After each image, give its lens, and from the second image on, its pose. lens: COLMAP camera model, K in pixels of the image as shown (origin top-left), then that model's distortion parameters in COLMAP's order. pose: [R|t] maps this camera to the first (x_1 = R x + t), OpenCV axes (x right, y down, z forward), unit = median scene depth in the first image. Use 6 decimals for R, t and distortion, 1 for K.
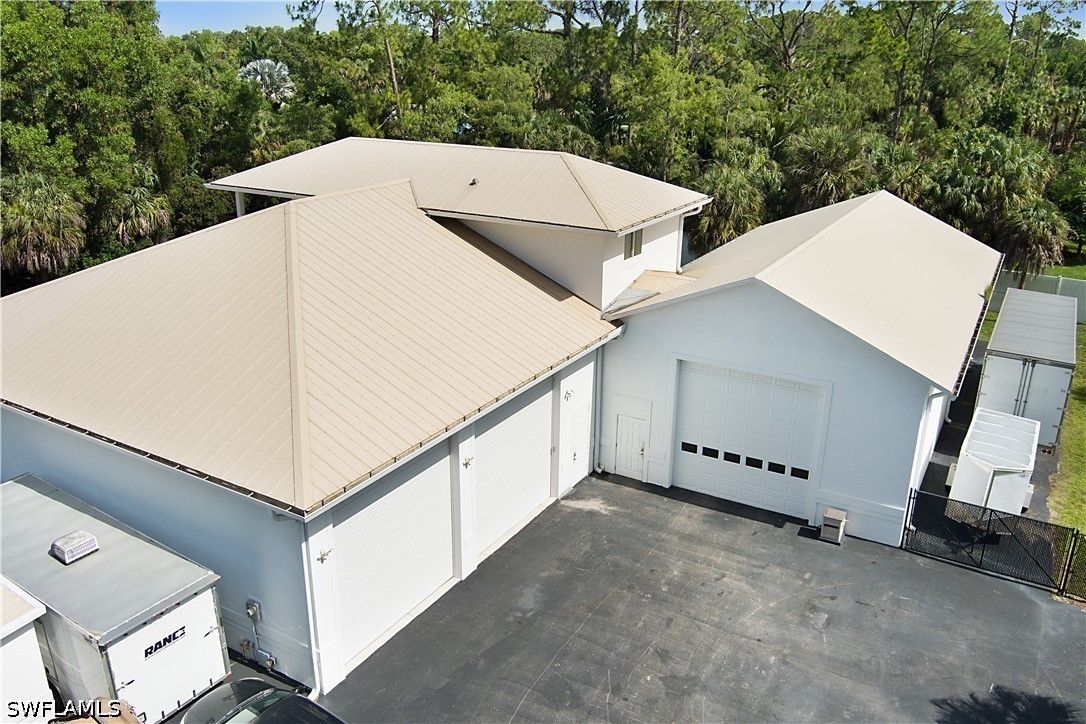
lens RADIAL K [[869.5, 0, 543.0], [0, 869.5, 362.0], [0, 0, 1]] dist [-0.056628, -0.001731]
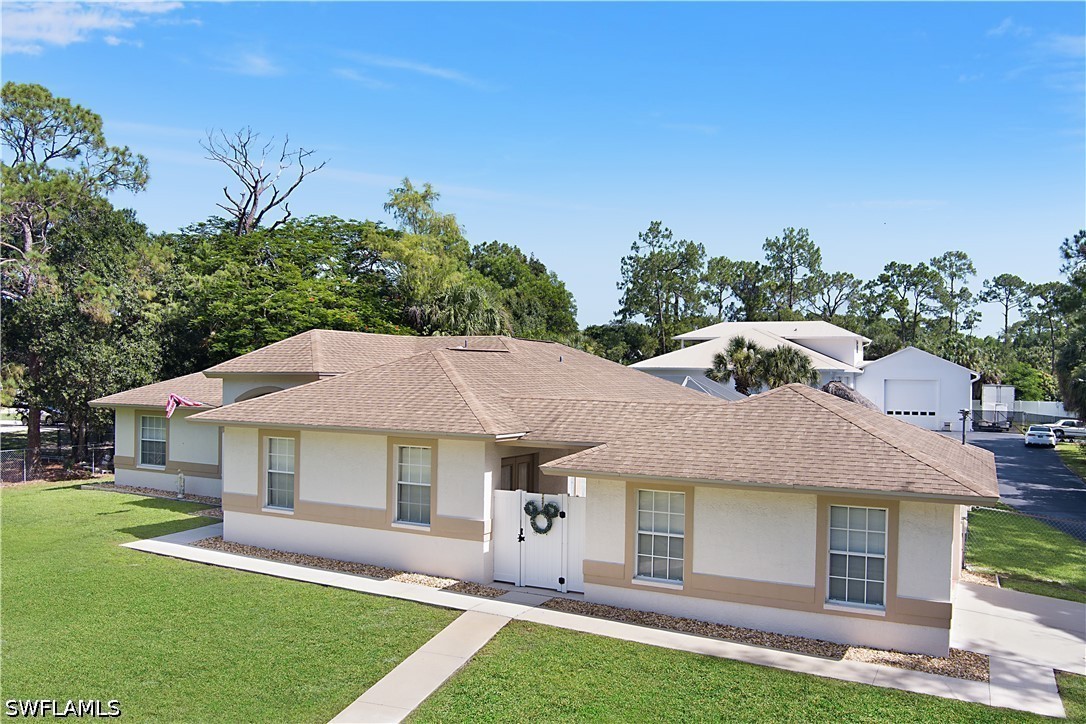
lens RADIAL K [[869.5, 0, 543.0], [0, 869.5, 362.0], [0, 0, 1]] dist [-0.056628, -0.001731]
pose [[0.997340, 0.009712, 0.072235, -0.937214], [0.015788, 0.938763, -0.344201, 0.718786], [-0.071154, 0.344426, 0.936113, -1.290934]]
